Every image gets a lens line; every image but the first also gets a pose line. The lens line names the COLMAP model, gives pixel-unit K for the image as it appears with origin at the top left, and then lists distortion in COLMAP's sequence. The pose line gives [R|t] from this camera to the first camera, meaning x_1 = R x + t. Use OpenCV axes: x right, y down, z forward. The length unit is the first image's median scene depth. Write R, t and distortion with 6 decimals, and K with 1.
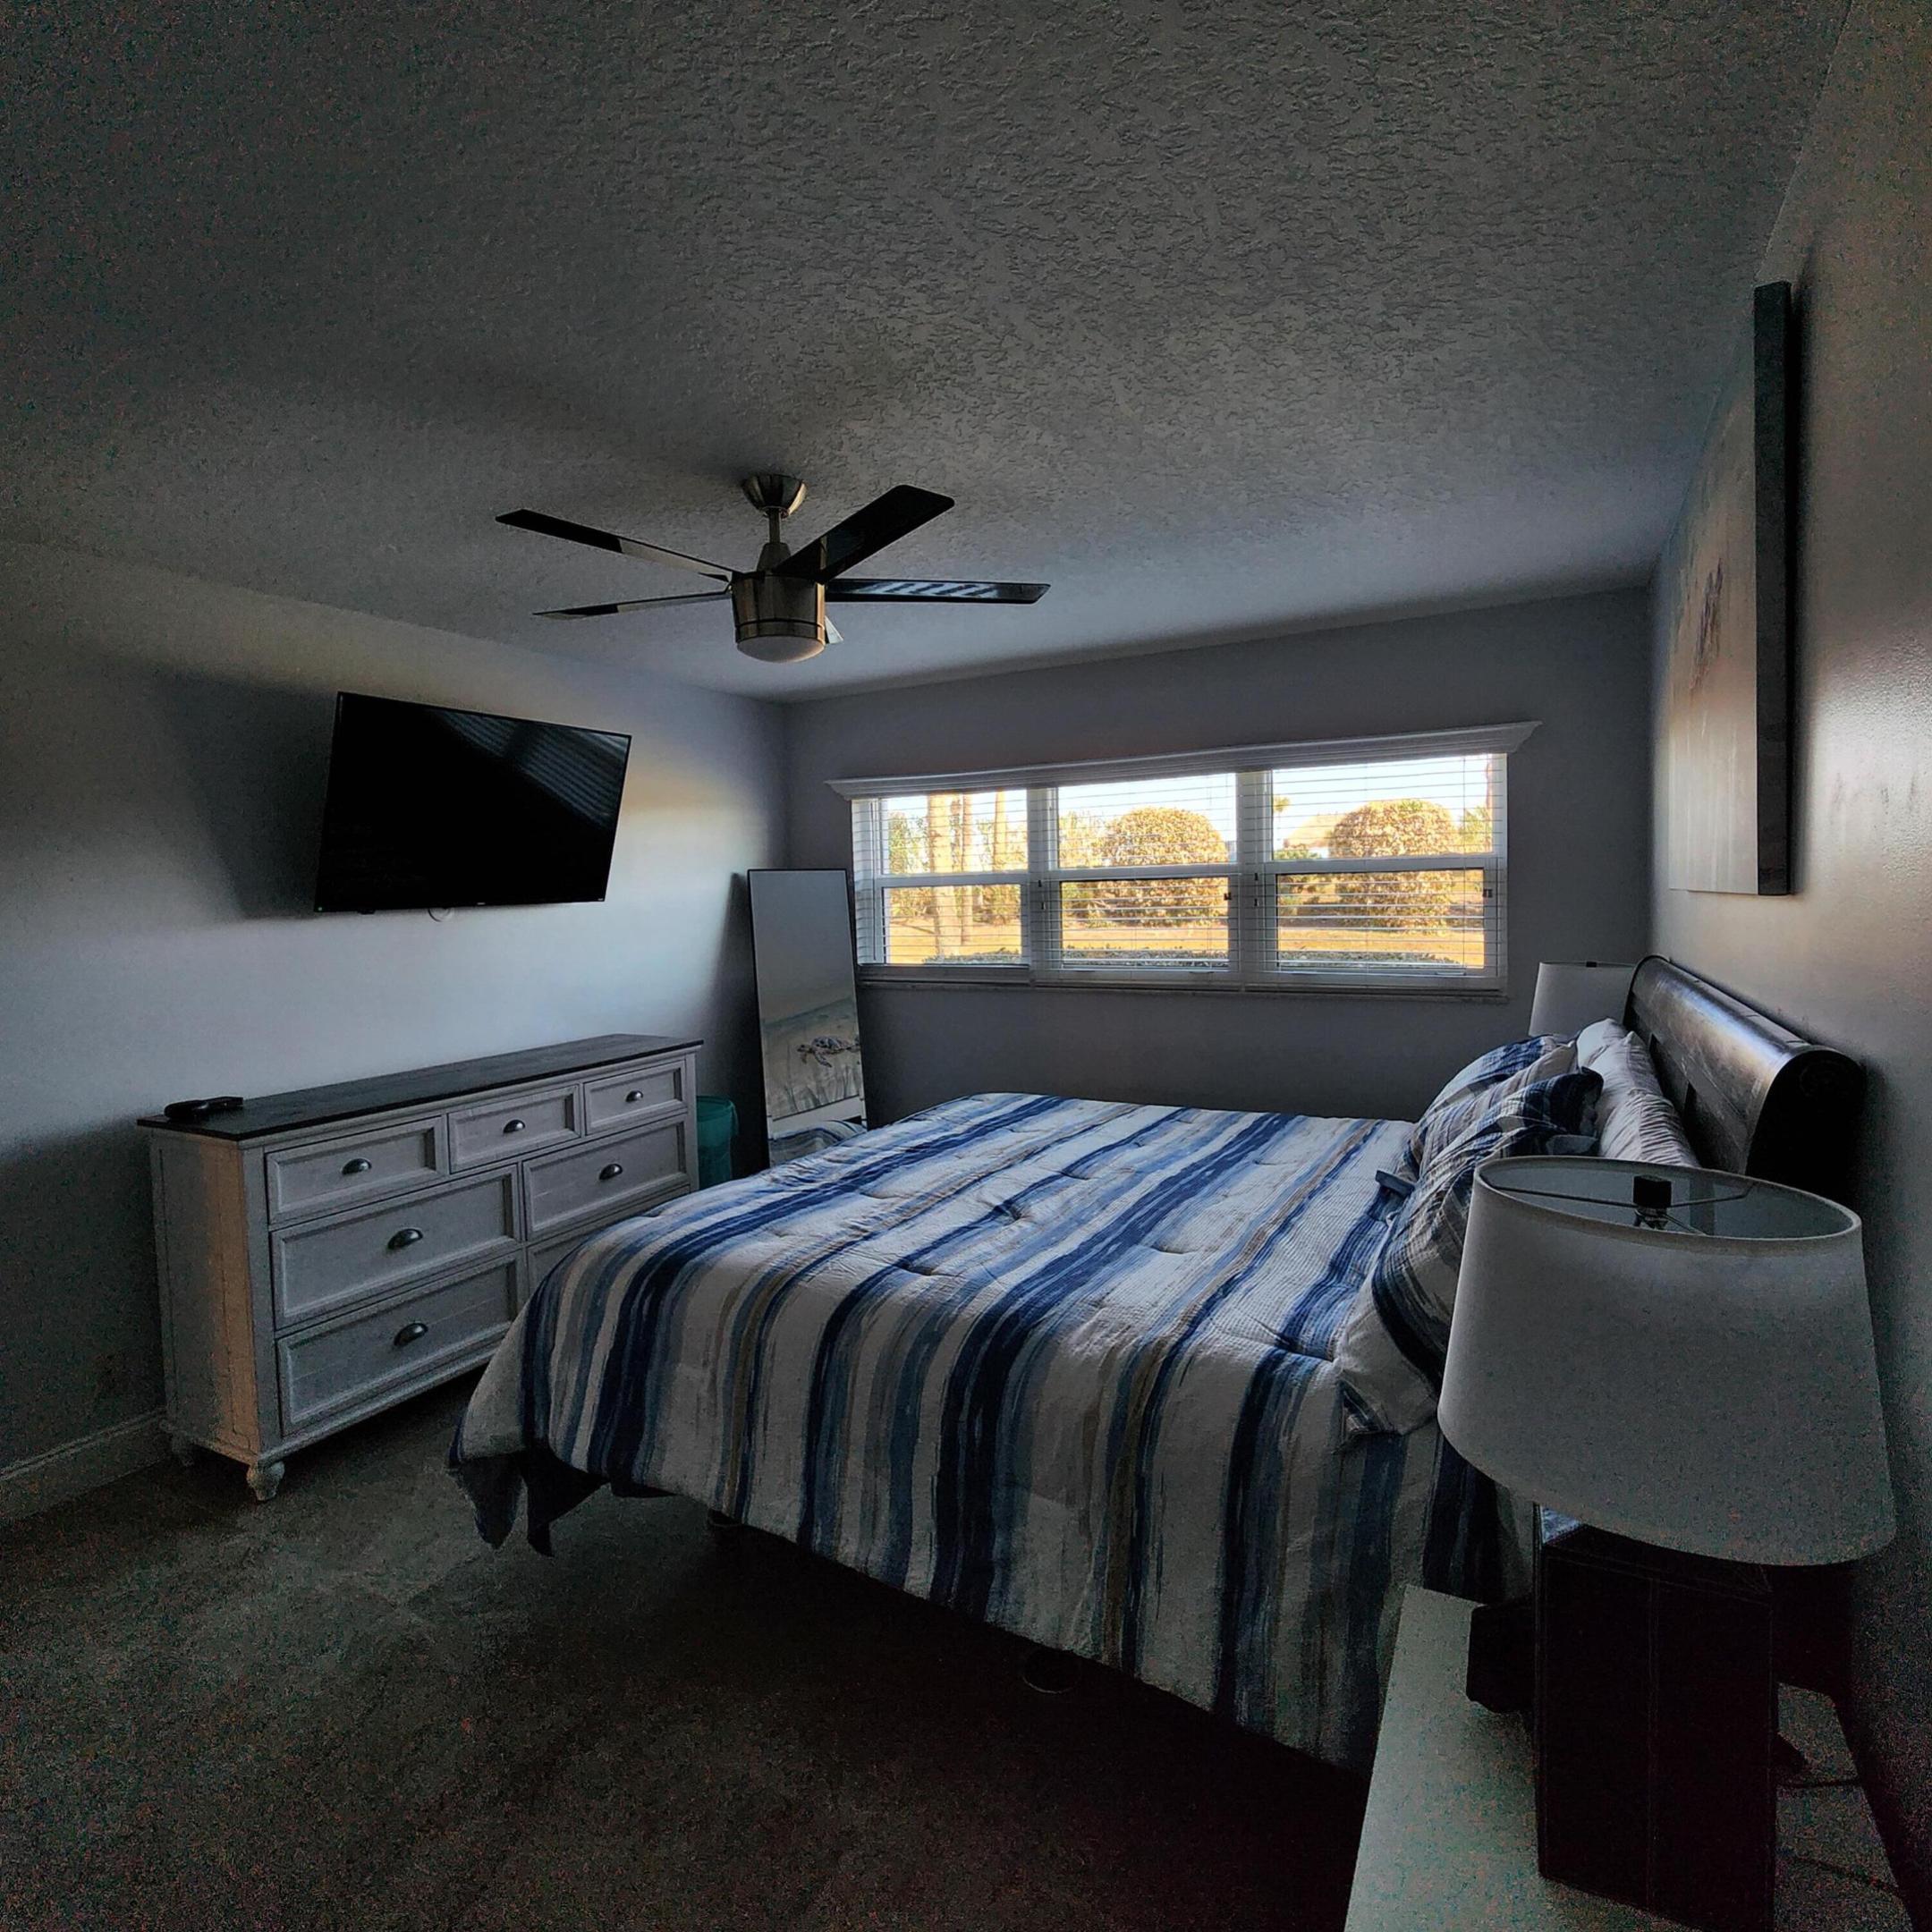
lens RADIAL K [[1055.2, 0, 966.8], [0, 1055.2, 946.7], [0, 0, 1]] dist [-0.000688, -0.001314]
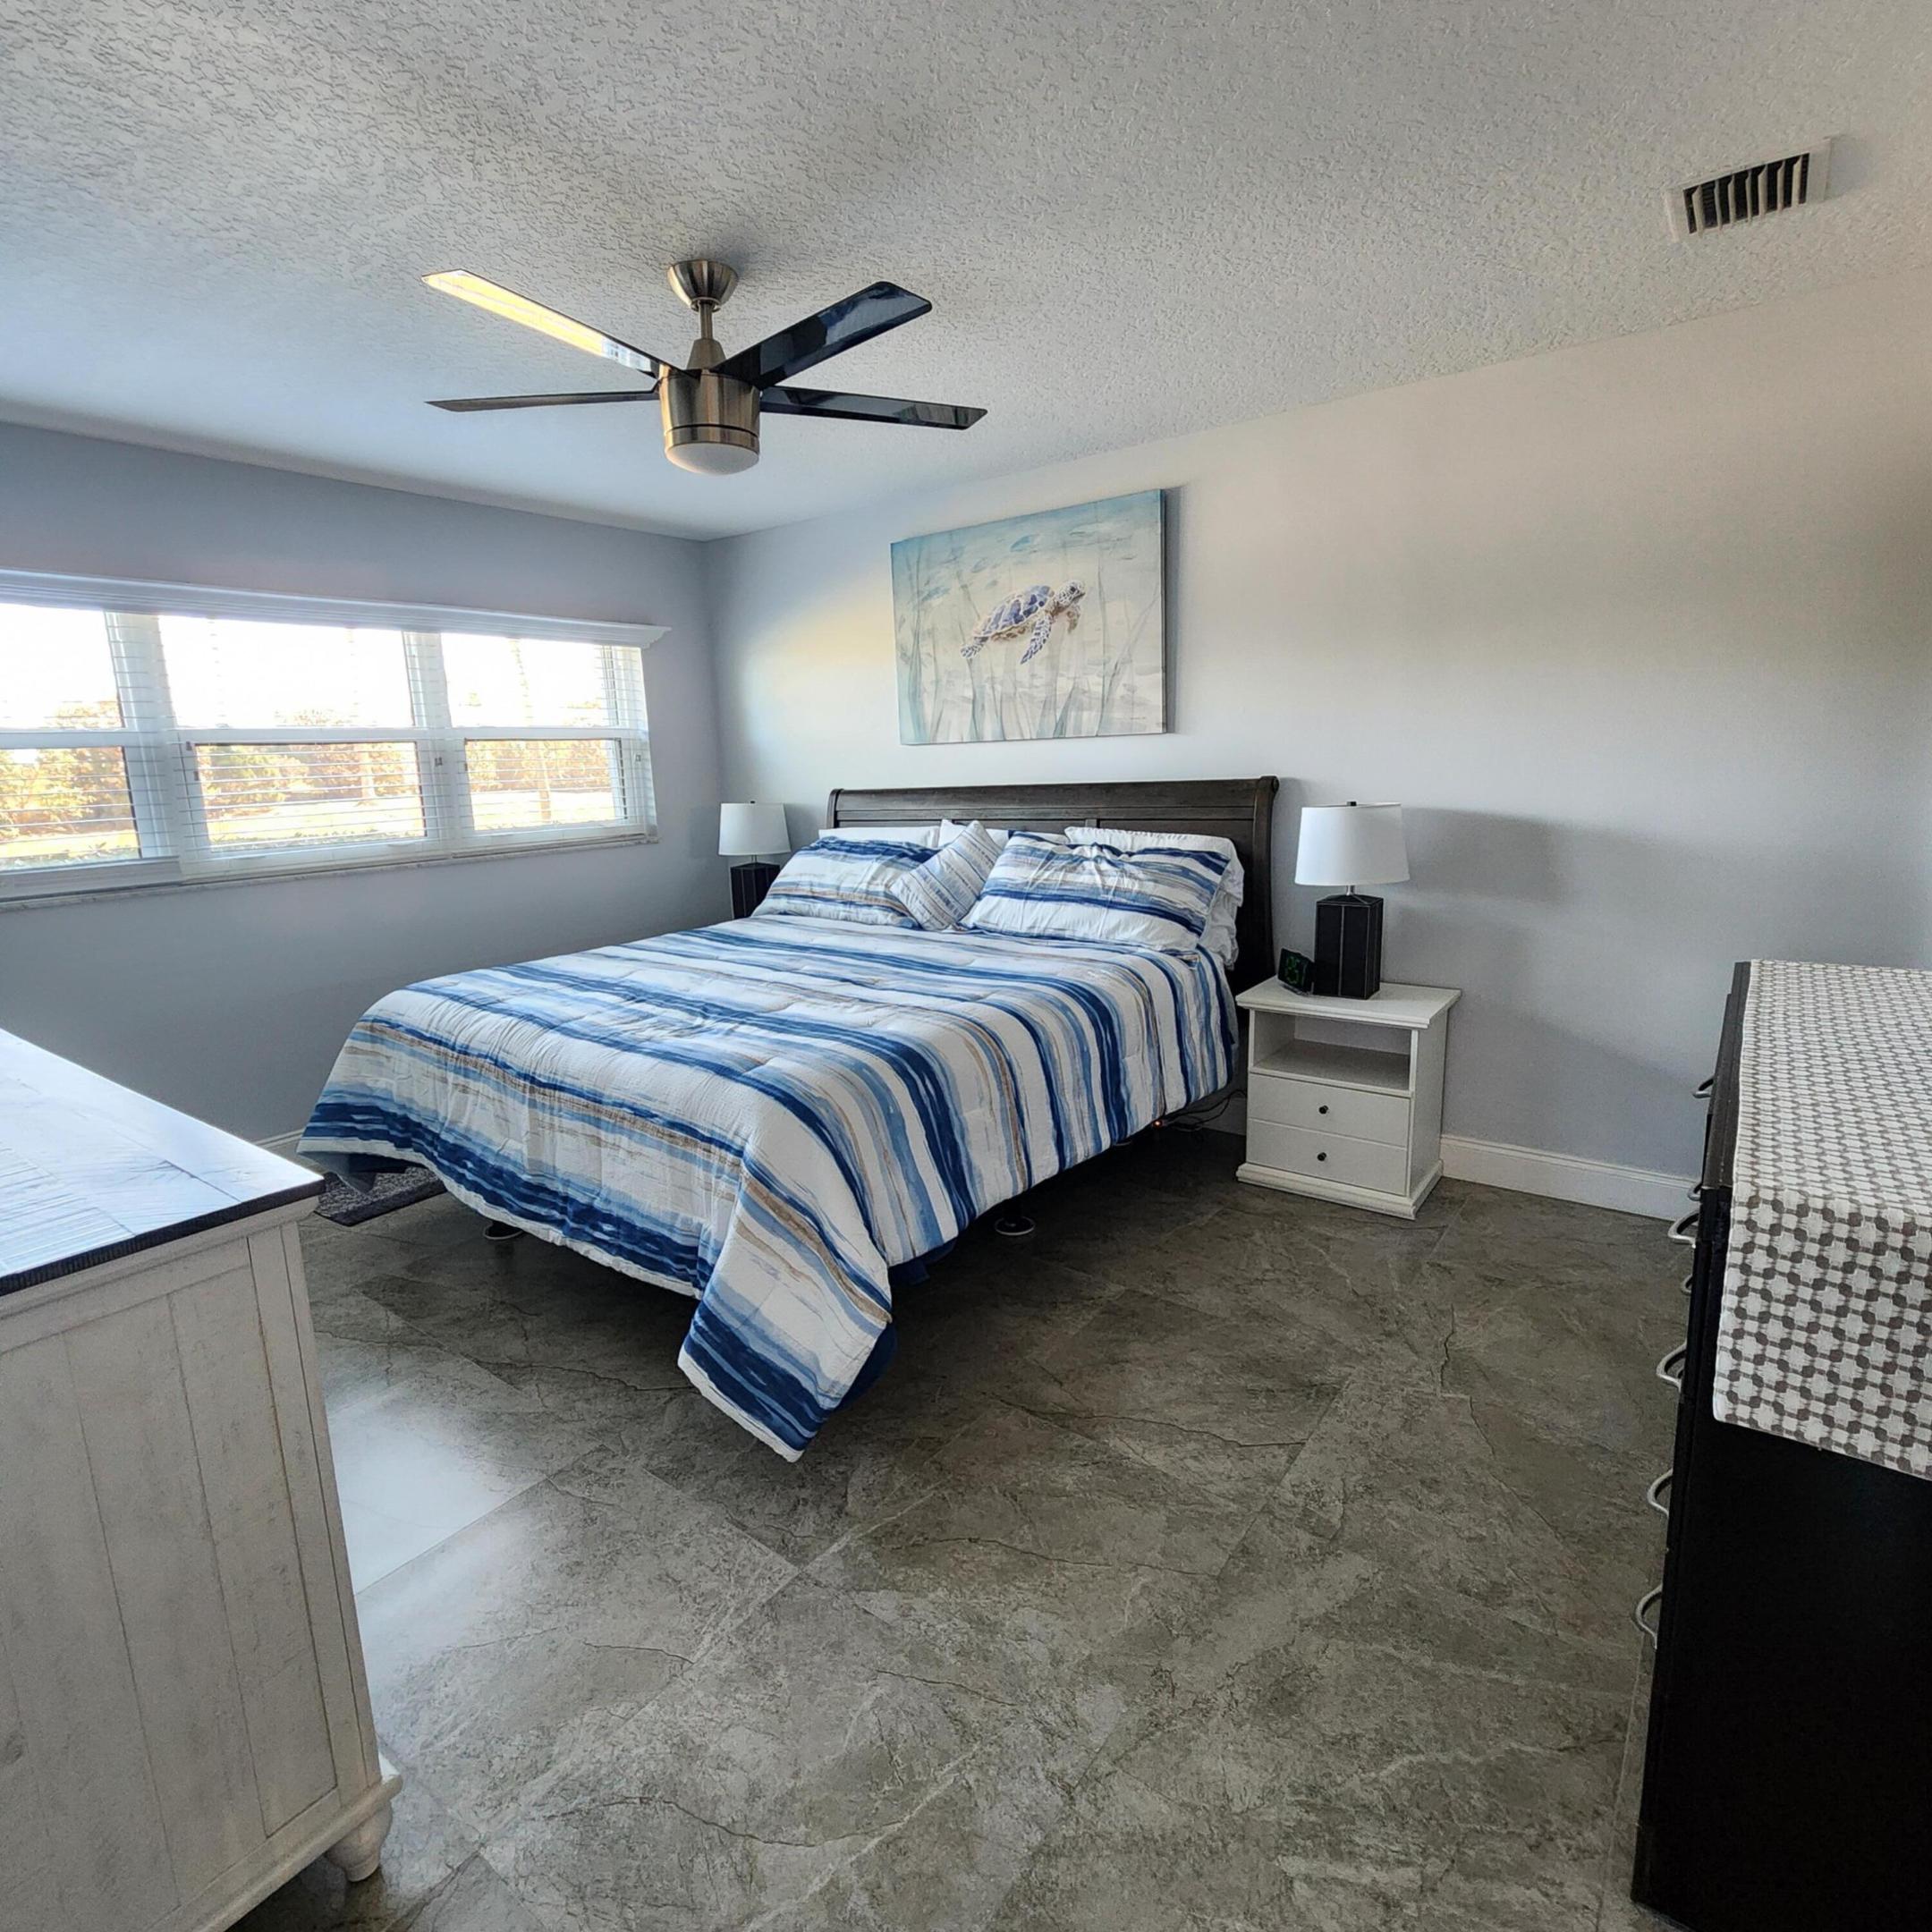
lens RADIAL K [[1061.5, 0, 957.4], [0, 1061.5, 948.9], [0, 0, 1]] dist [0.003523, -0.003364]
pose [[0.145644, -0.157889, 0.976657, -1.157265], [0.080933, 0.985776, 0.147294, 0.029387], [-0.986021, 0.057591, 0.156351, 0.664610]]
